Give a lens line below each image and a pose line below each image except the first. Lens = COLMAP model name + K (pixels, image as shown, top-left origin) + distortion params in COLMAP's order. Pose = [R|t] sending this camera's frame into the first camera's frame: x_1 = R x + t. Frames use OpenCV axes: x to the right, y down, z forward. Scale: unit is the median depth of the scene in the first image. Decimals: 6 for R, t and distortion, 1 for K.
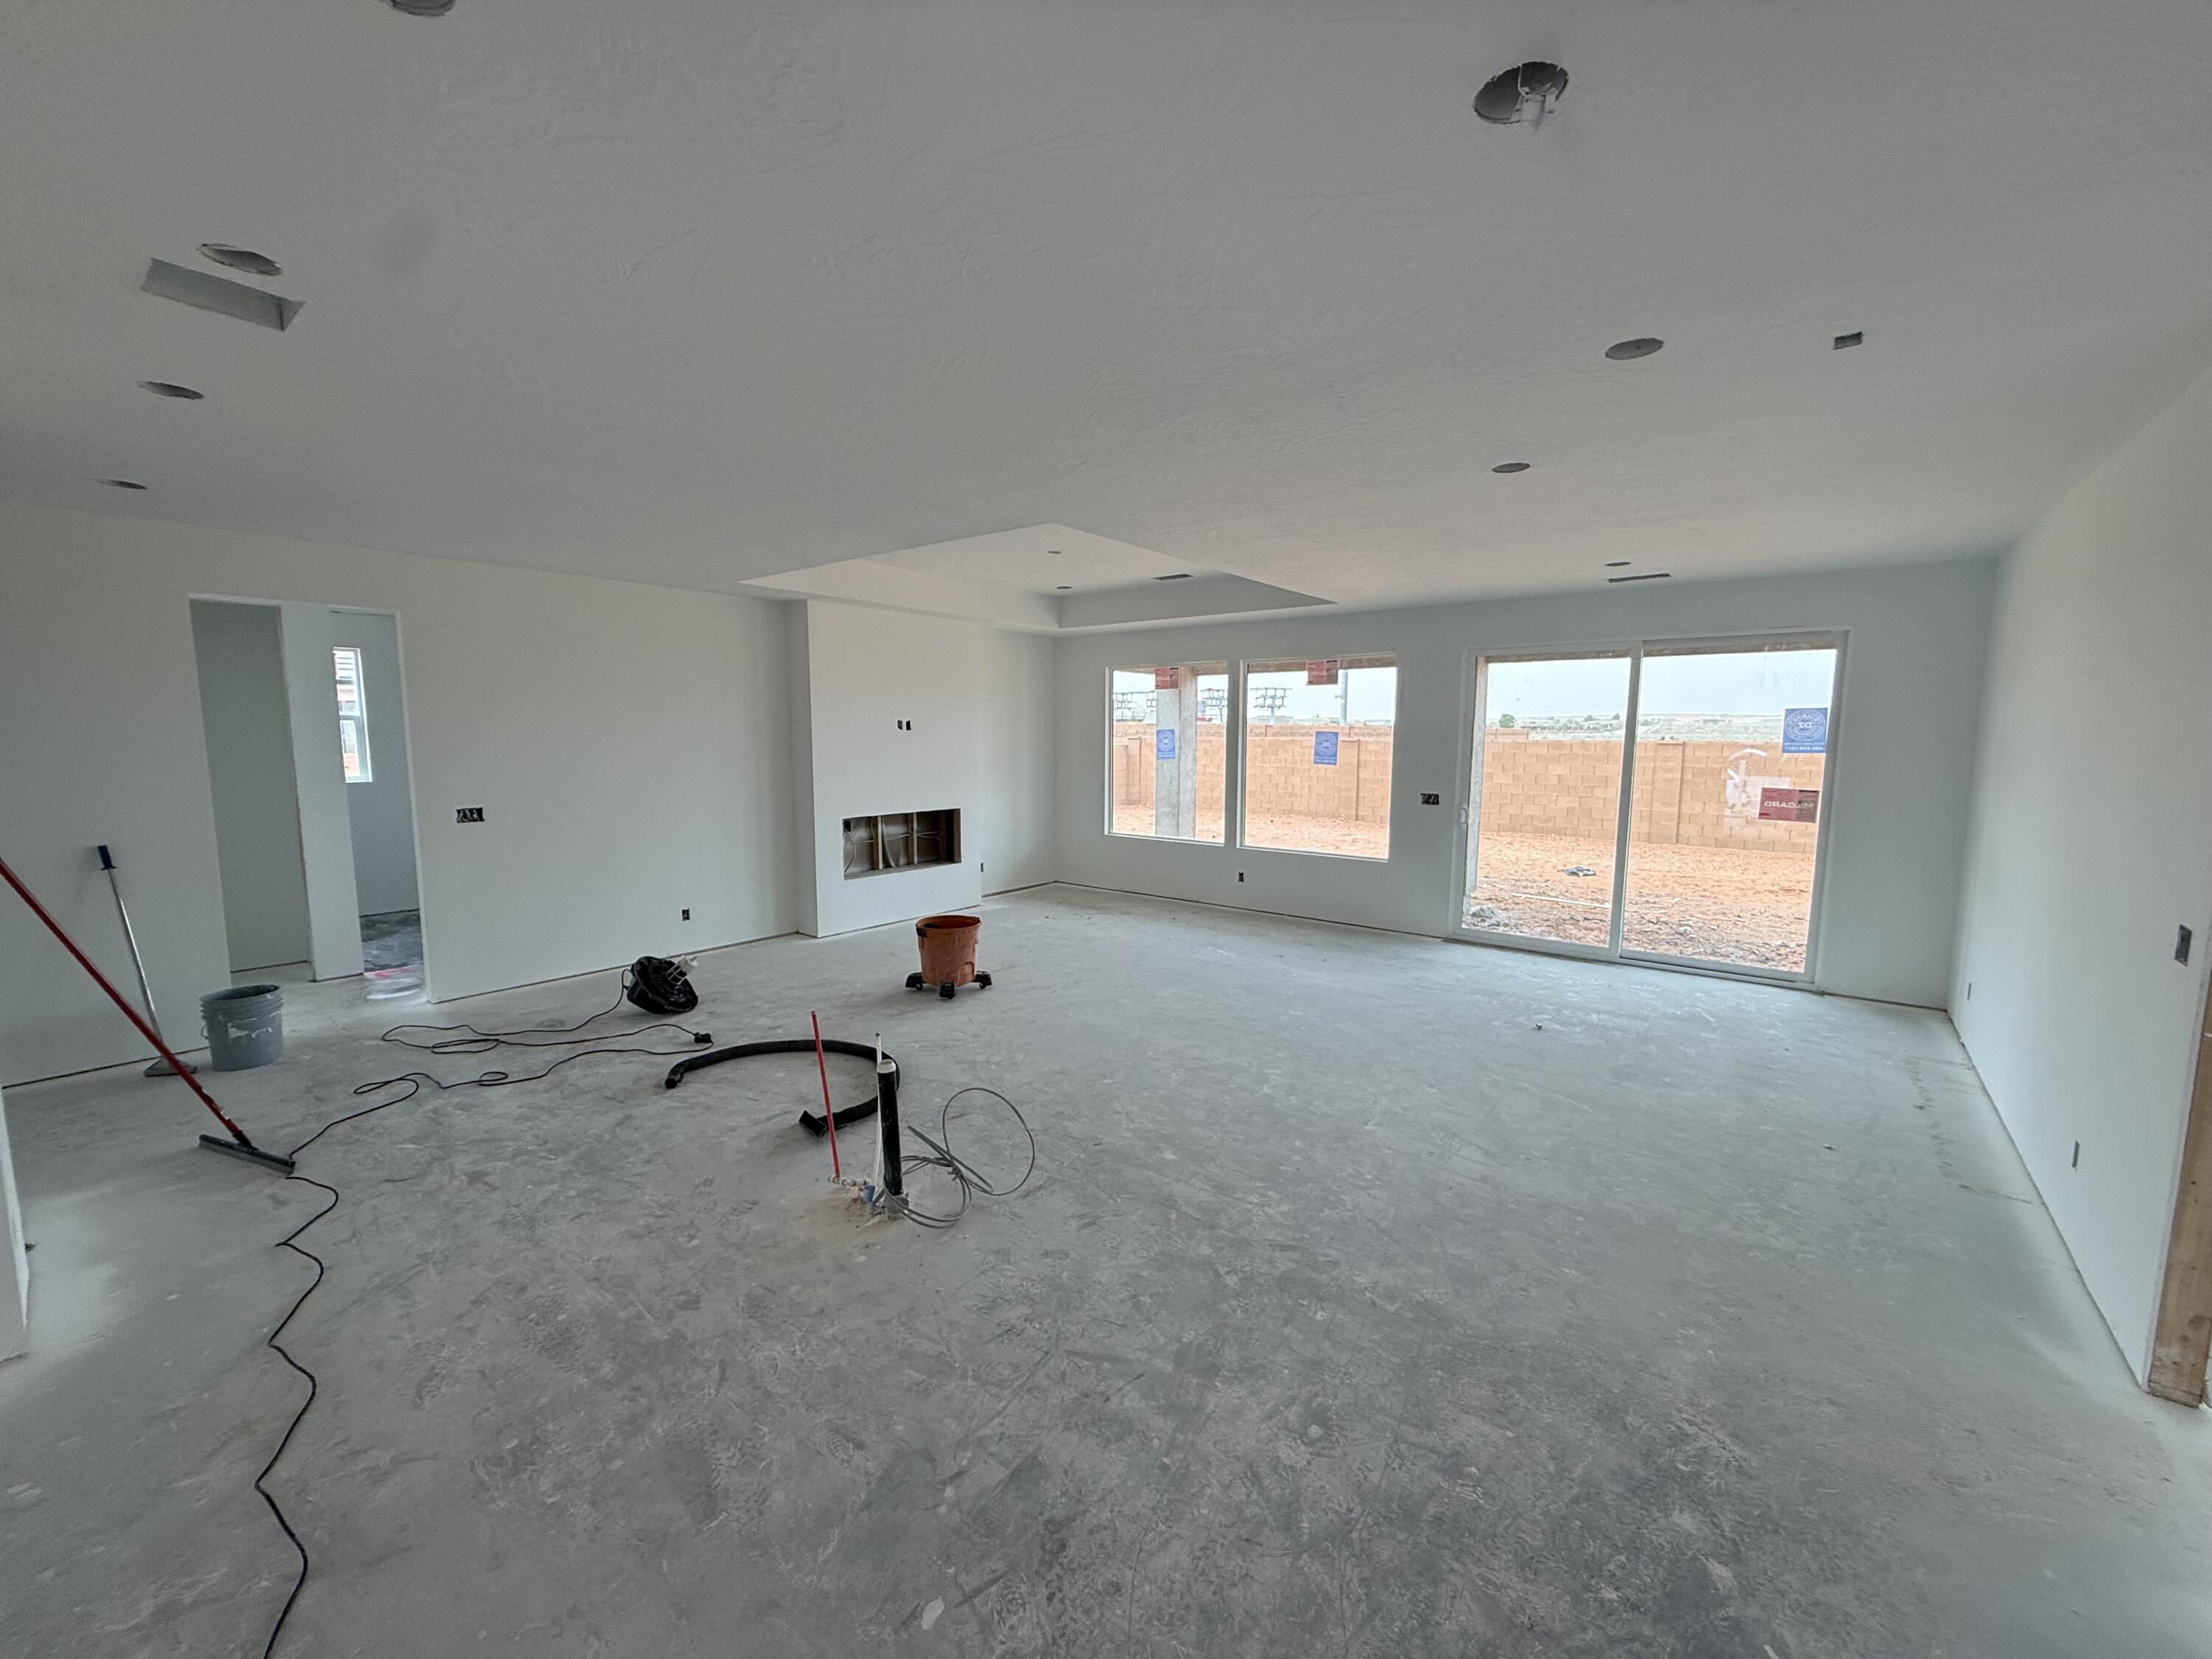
lens RADIAL K [[876.9, 0, 1095.8], [0, 876.9, 829.4], [0, 0, 1]] dist [-0.001513, -0.000409]
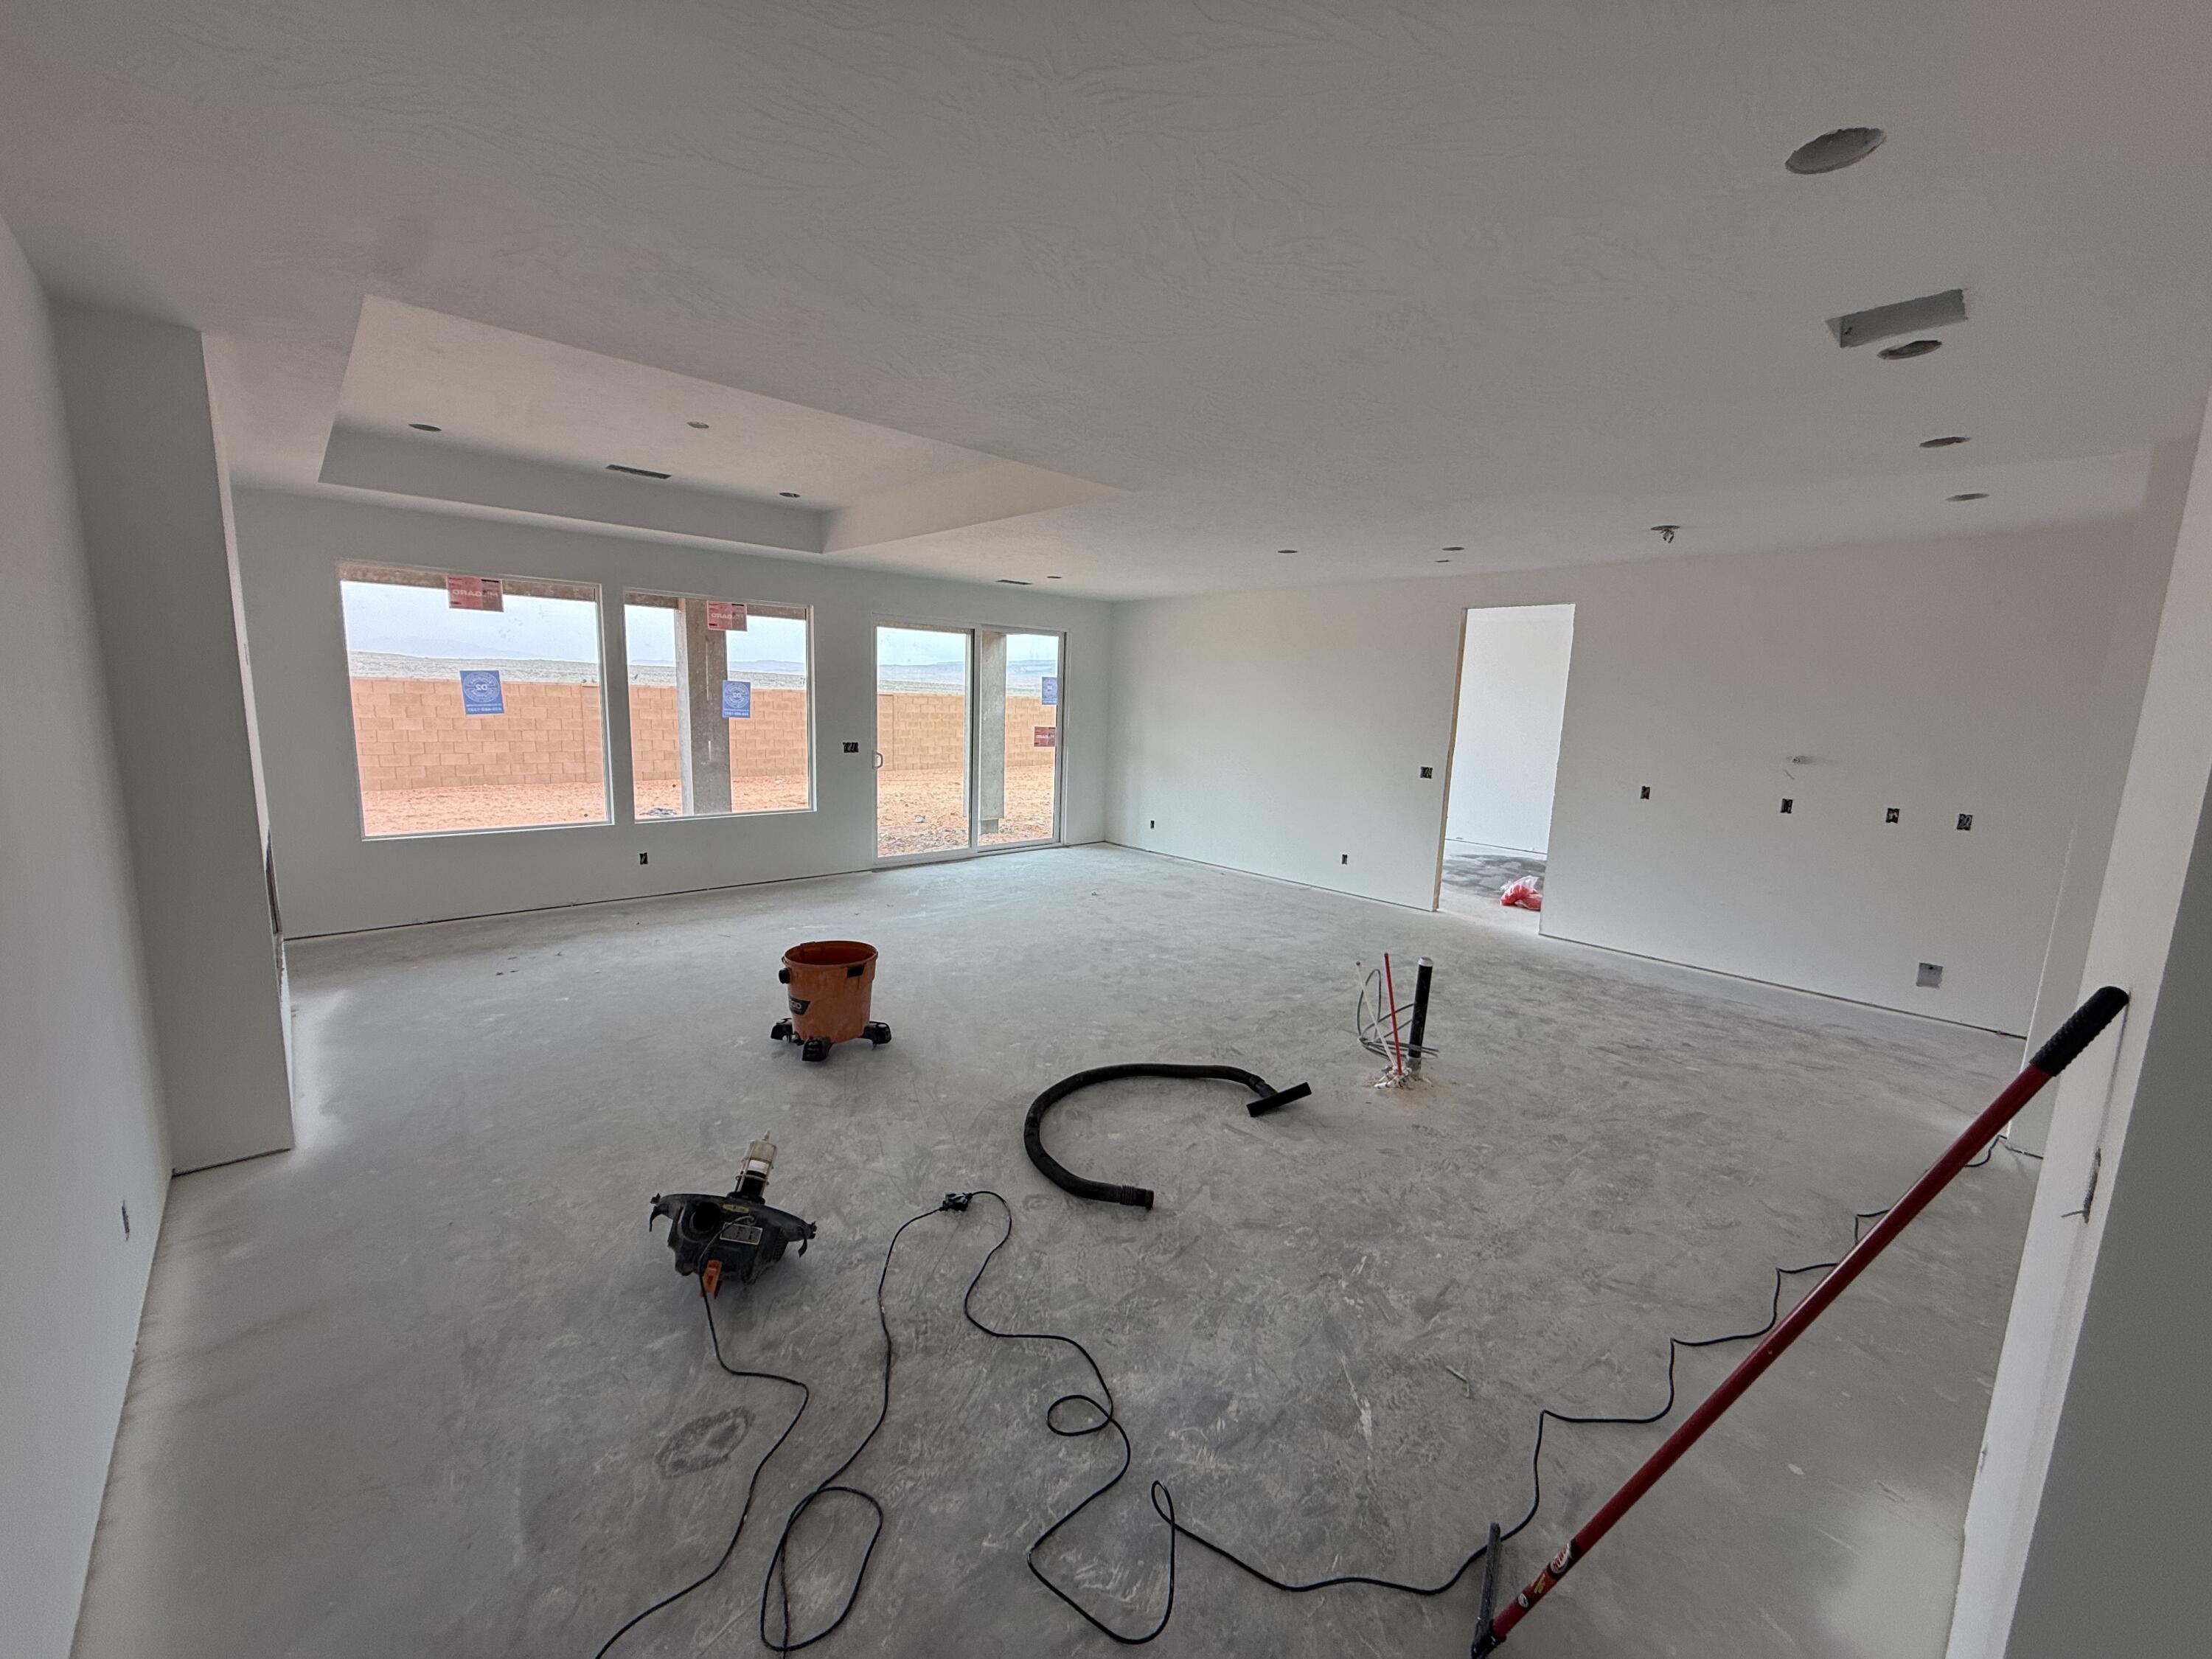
lens RADIAL K [[876.8, 0, 1105.4], [0, 876.8, 827.5], [0, 0, 1]] dist [0.000098, 0.000139]
pose [[0.147065, -0.147496, 0.978068, -1.056712], [0.075511, 0.987608, 0.137581, -0.100498], [-0.986240, 0.053621, 0.156380, 0.842717]]
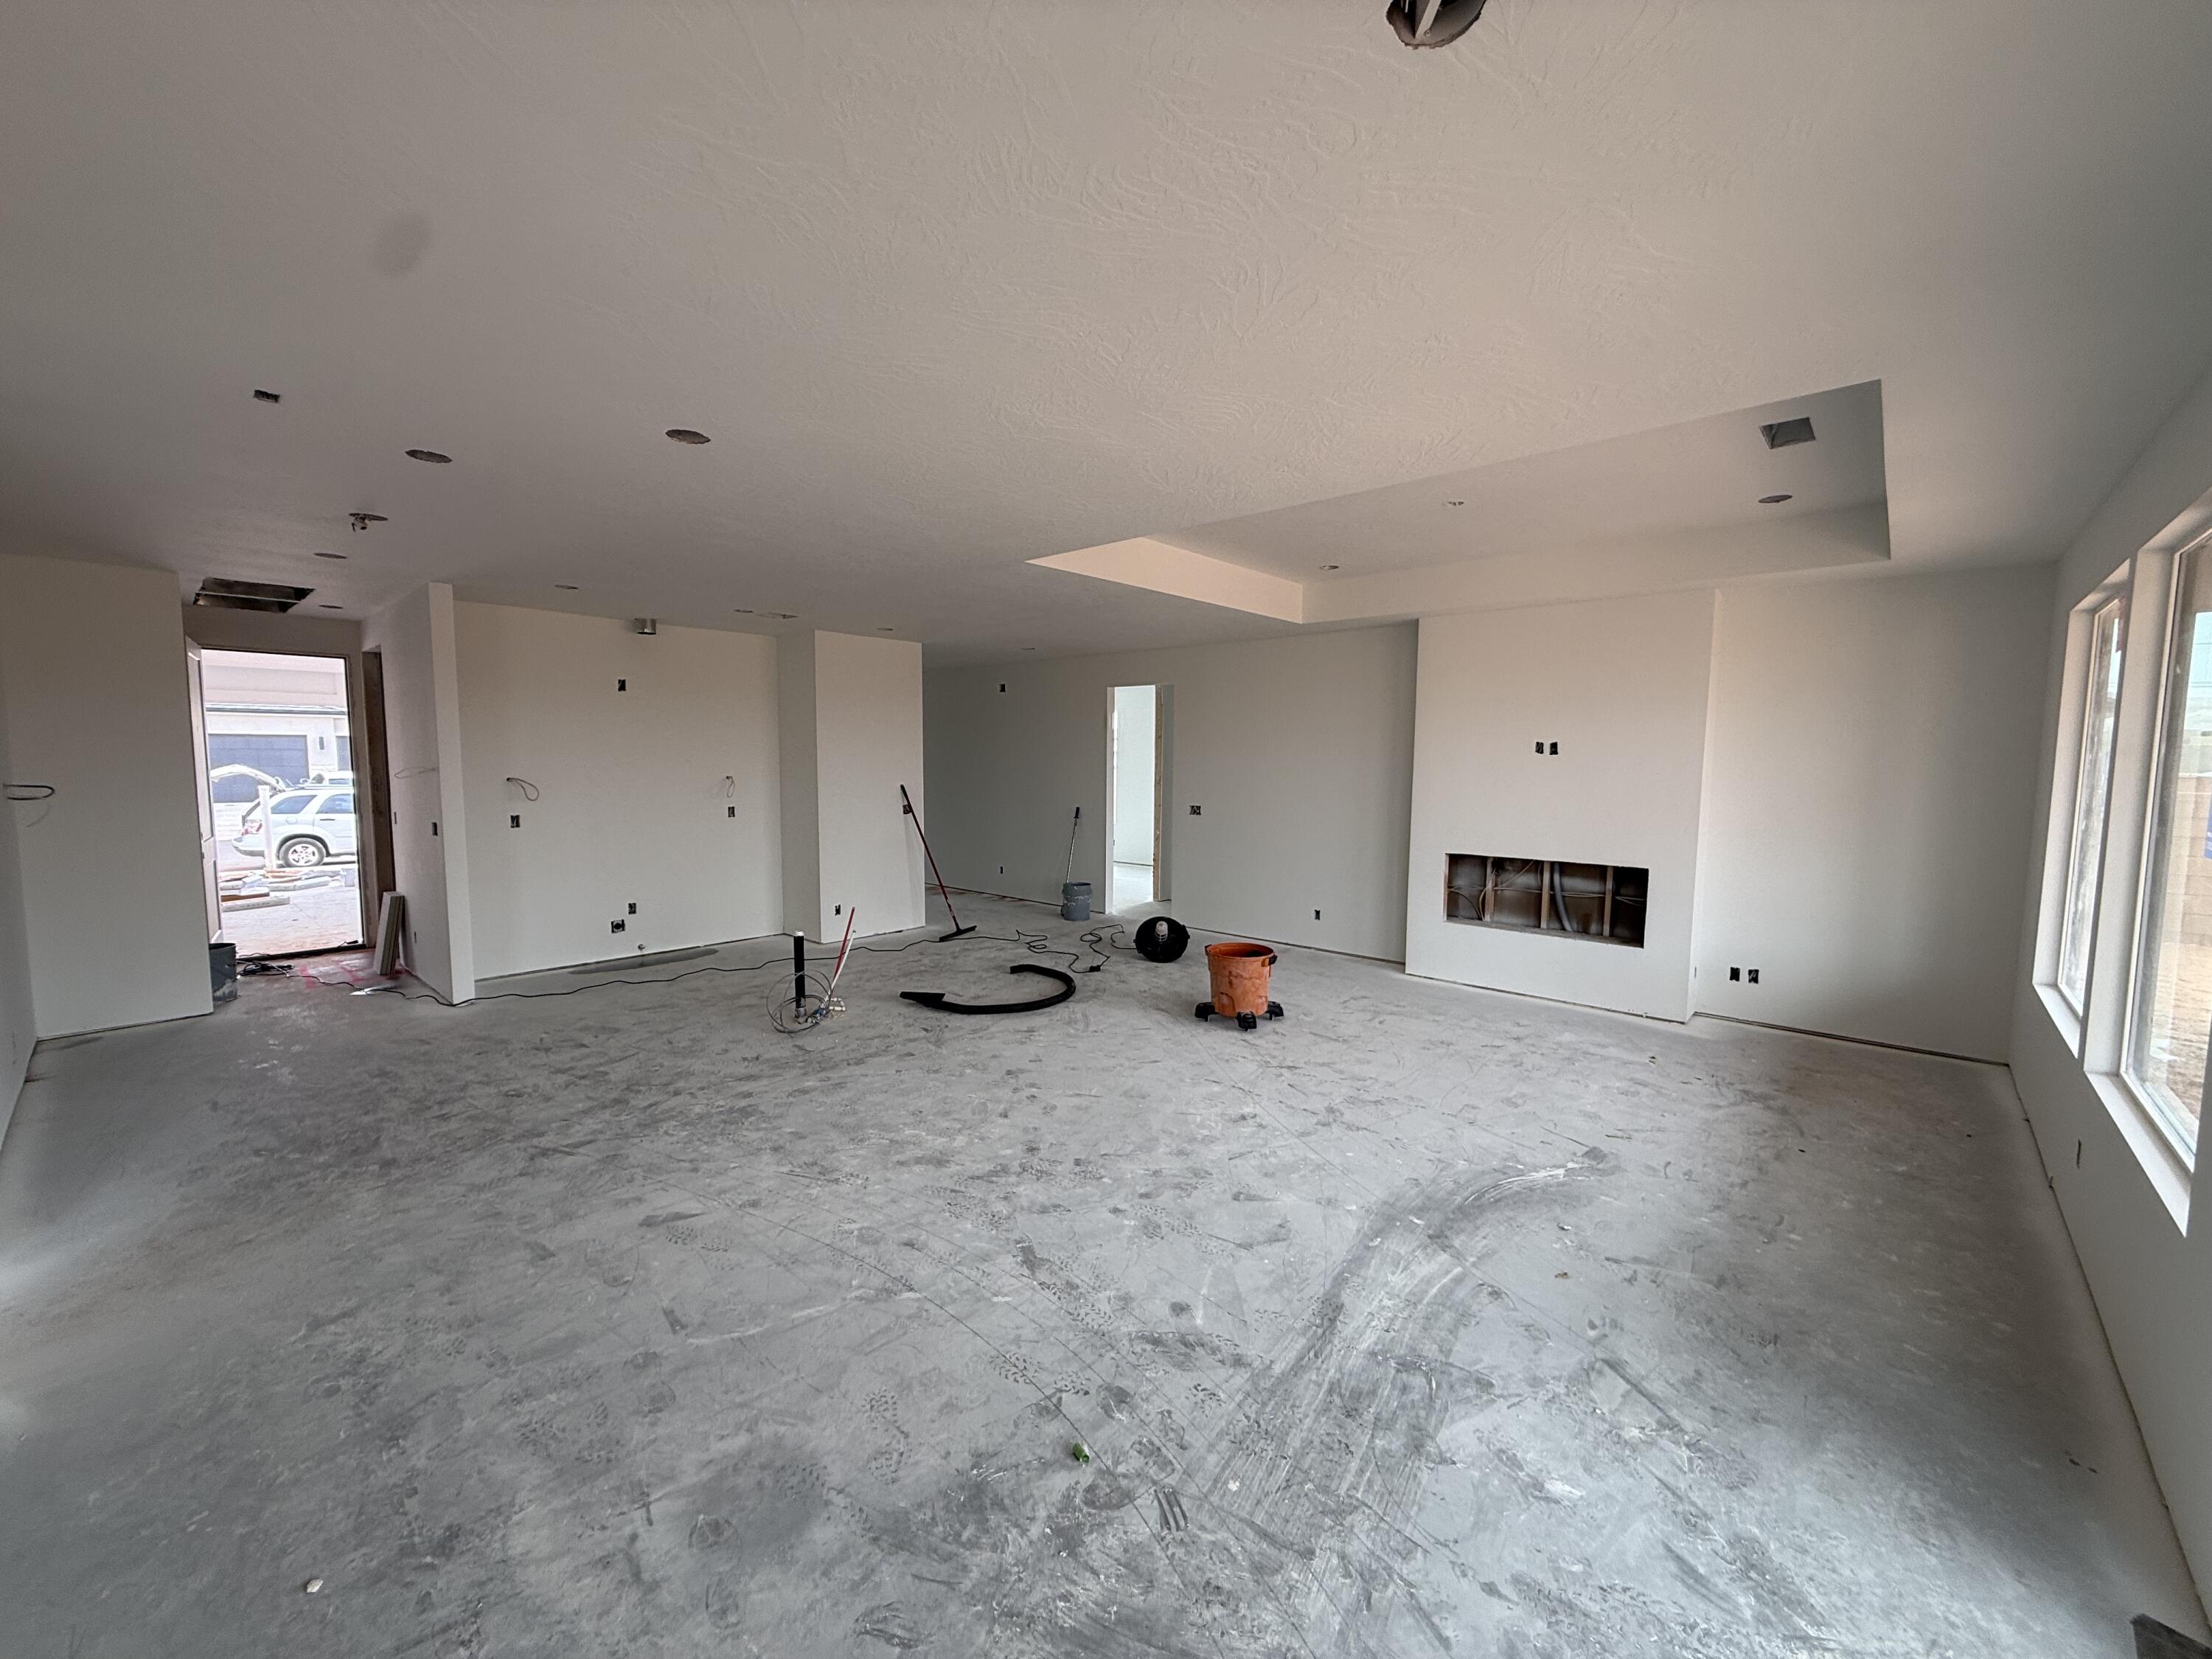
lens RADIAL K [[876.8, 0, 1105.4], [0, 876.8, 827.5], [0, 0, 1]] dist [0.000098, 0.000139]
pose [[-0.059734, 0.074824, -0.995406, 1.012269], [-0.117924, 0.989675, 0.081470, -0.113671], [0.991224, 0.122249, -0.050293, 1.131863]]
